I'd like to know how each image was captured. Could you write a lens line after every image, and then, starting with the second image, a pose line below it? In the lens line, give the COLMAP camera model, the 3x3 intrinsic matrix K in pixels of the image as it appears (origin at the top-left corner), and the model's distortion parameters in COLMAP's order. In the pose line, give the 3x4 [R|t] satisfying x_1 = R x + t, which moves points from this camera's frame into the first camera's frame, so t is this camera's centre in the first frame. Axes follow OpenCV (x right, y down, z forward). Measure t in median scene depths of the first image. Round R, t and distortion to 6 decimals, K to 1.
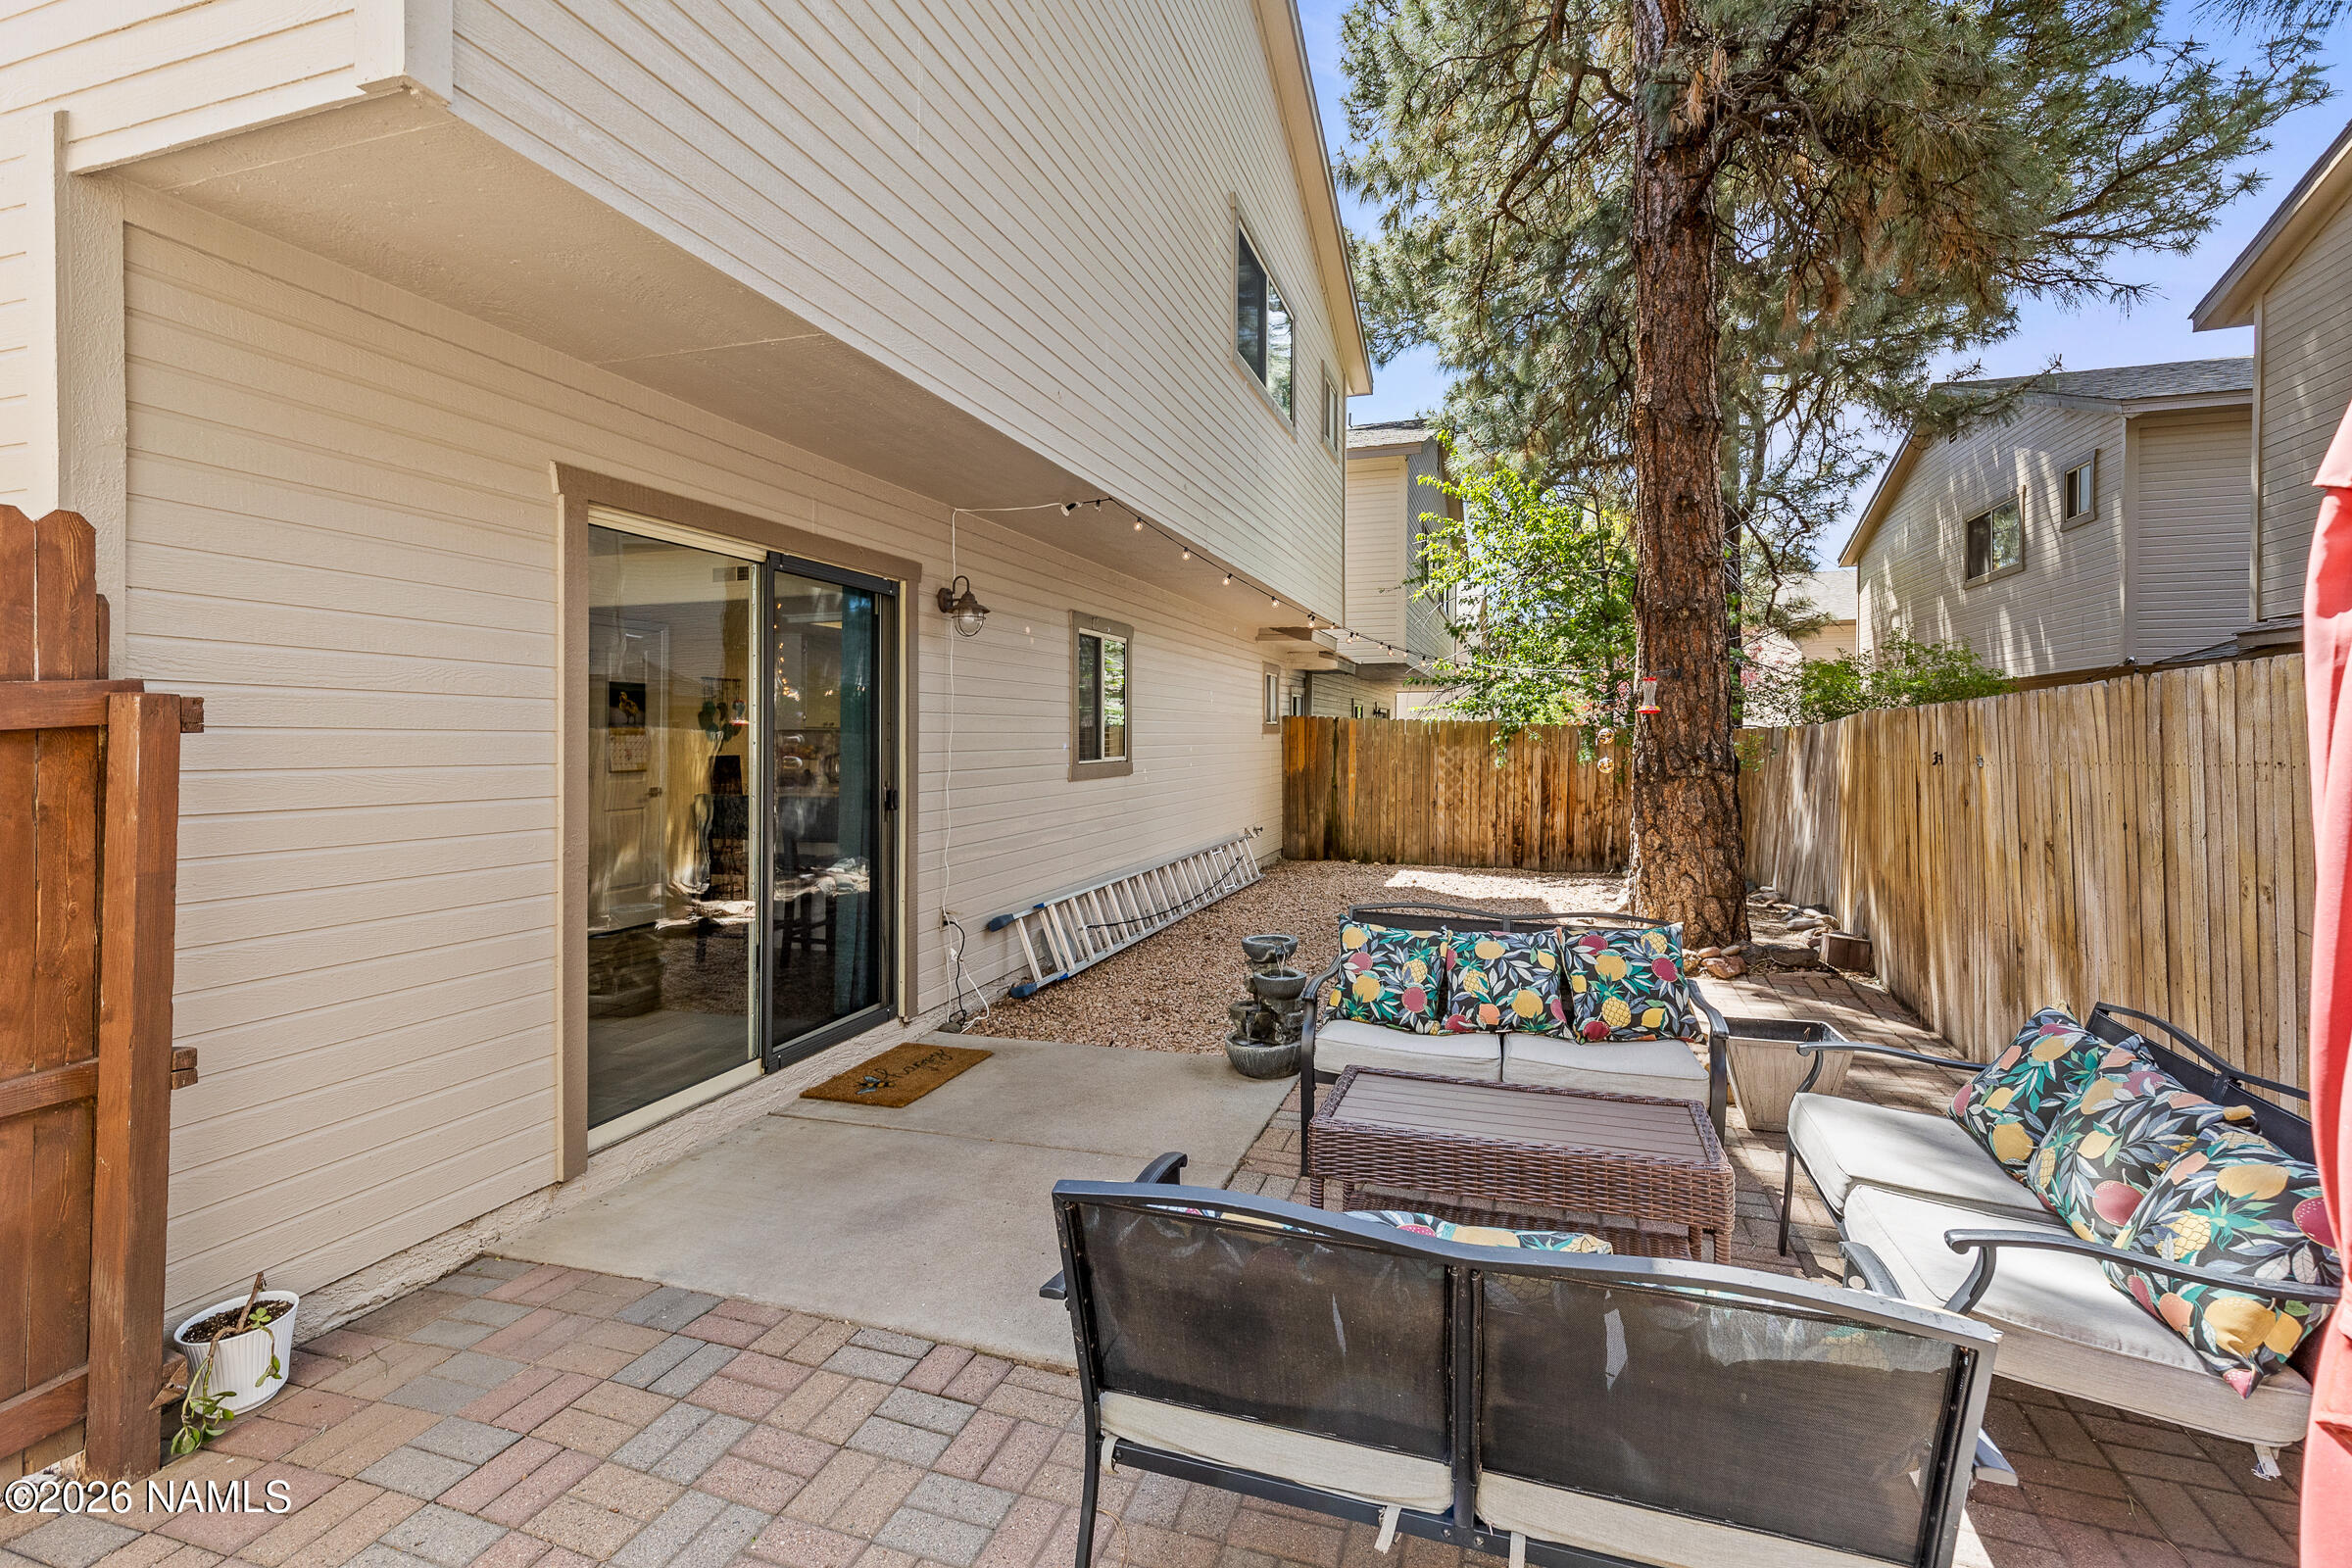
lens RADIAL K [[1084.6, 0, 1176.3], [0, 1084.6, 735.2], [0, 0, 1]] dist [0.002671, -0.000077]
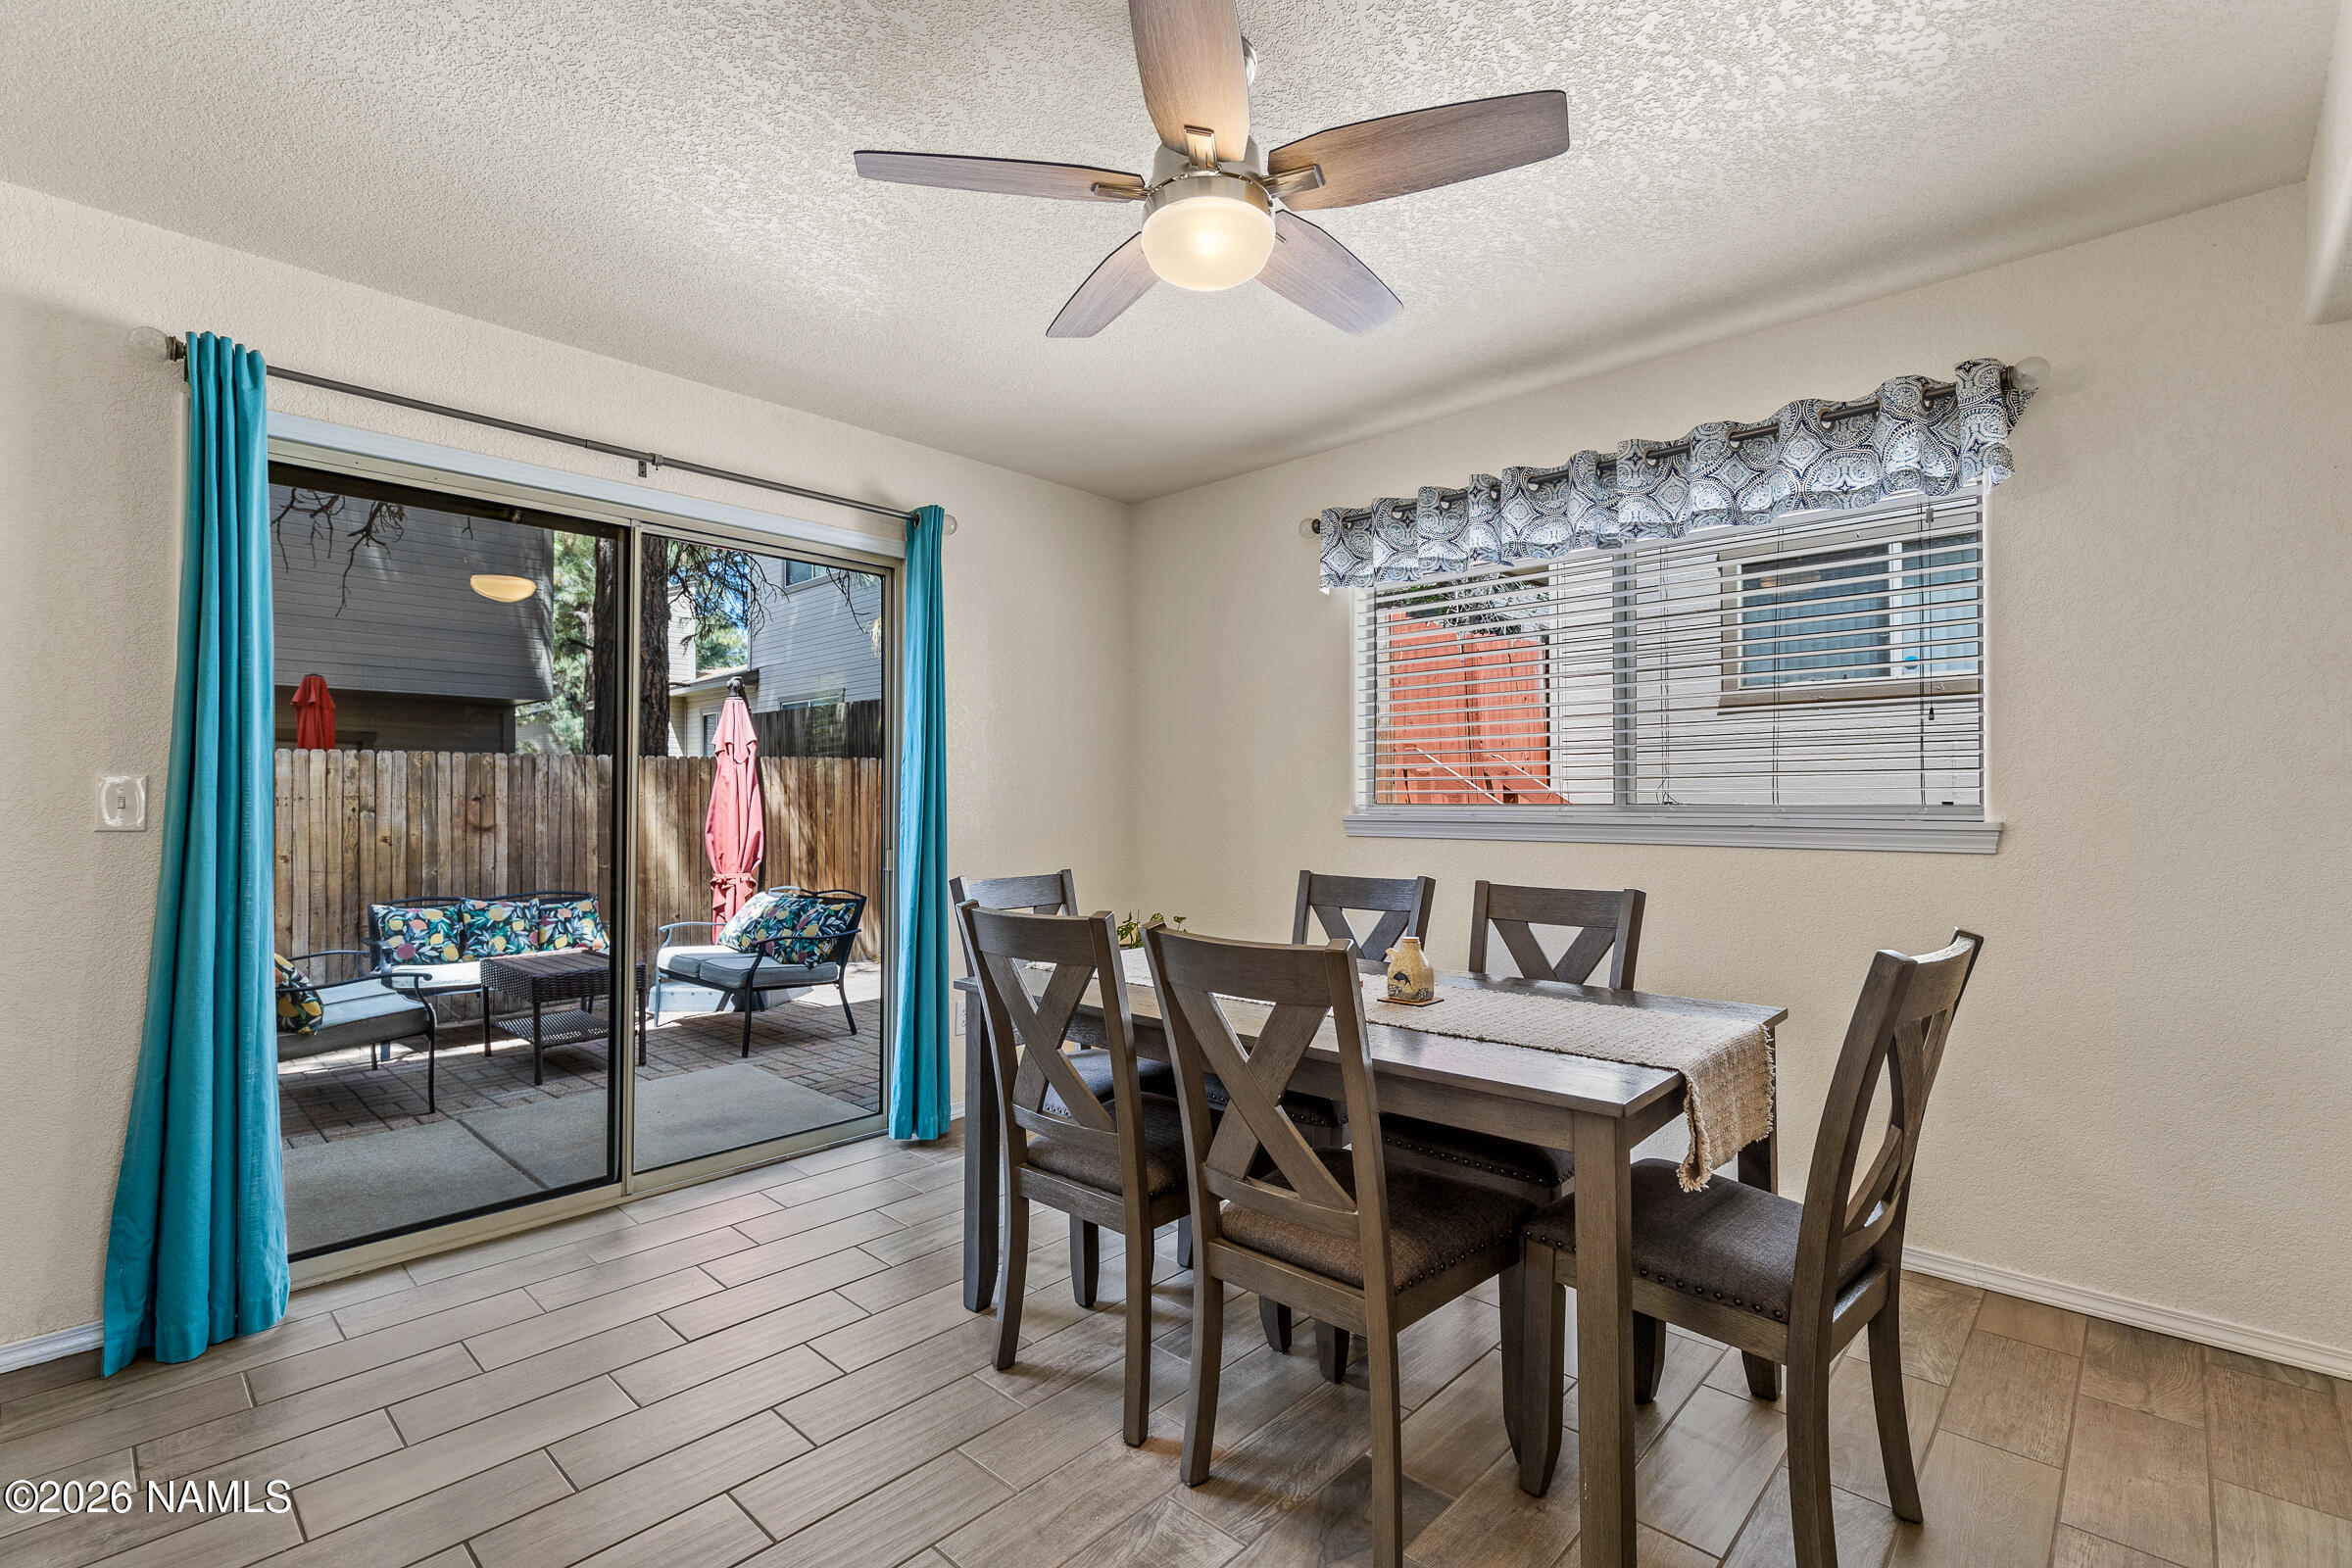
lens RADIAL K [[1052.2, 0, 1186.3], [0, 1052.2, 797.1], [0, 0, 1]] dist [0.000360, -0.000289]
pose [[-0.909956, 0.006021, 0.414661, -0.619086], [0.003970, 0.999975, -0.005808, 0.018105], [-0.414686, -0.003639, -0.909957, 0.895860]]
